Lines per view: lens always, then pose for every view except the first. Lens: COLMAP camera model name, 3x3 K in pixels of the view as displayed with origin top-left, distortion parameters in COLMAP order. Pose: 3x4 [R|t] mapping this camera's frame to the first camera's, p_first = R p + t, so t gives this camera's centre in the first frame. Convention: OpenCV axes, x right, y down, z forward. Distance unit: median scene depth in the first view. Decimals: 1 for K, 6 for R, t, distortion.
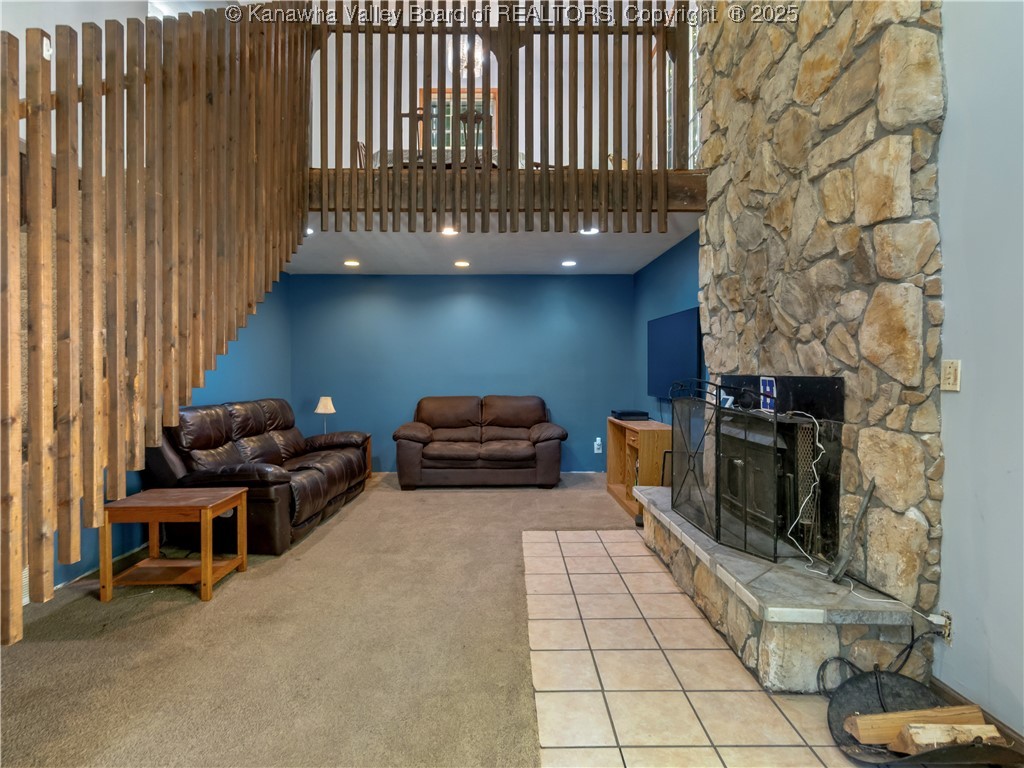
lens RADIAL K [[553.0, 0, 511.4], [0, 553.0, 370.3], [0, 0, 1]] dist [-0.001643, 0.000184]
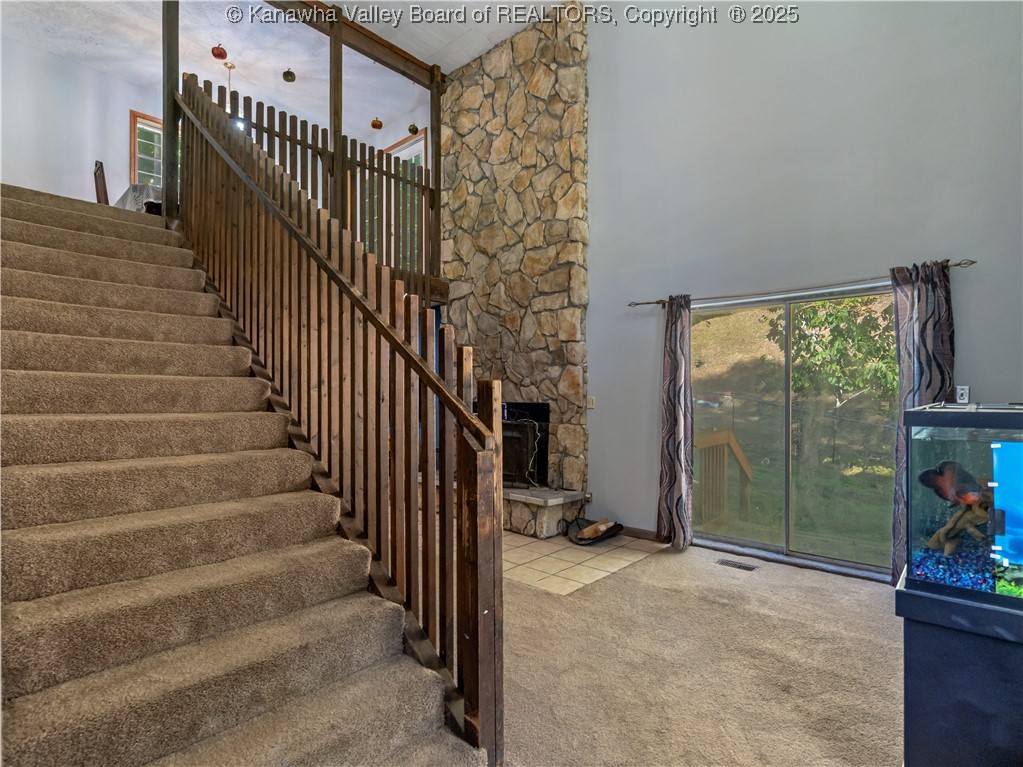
lens RADIAL K [[532.0, 0, 511.5], [0, 532.0, 383.5], [0, 0, 1]] dist [0.001047, 0.000175]
pose [[0.669861, 0.012042, 0.742389, -1.195453], [-0.001740, 0.999891, -0.014649, -0.037858], [-0.742484, 0.008521, 0.669809, -0.376079]]
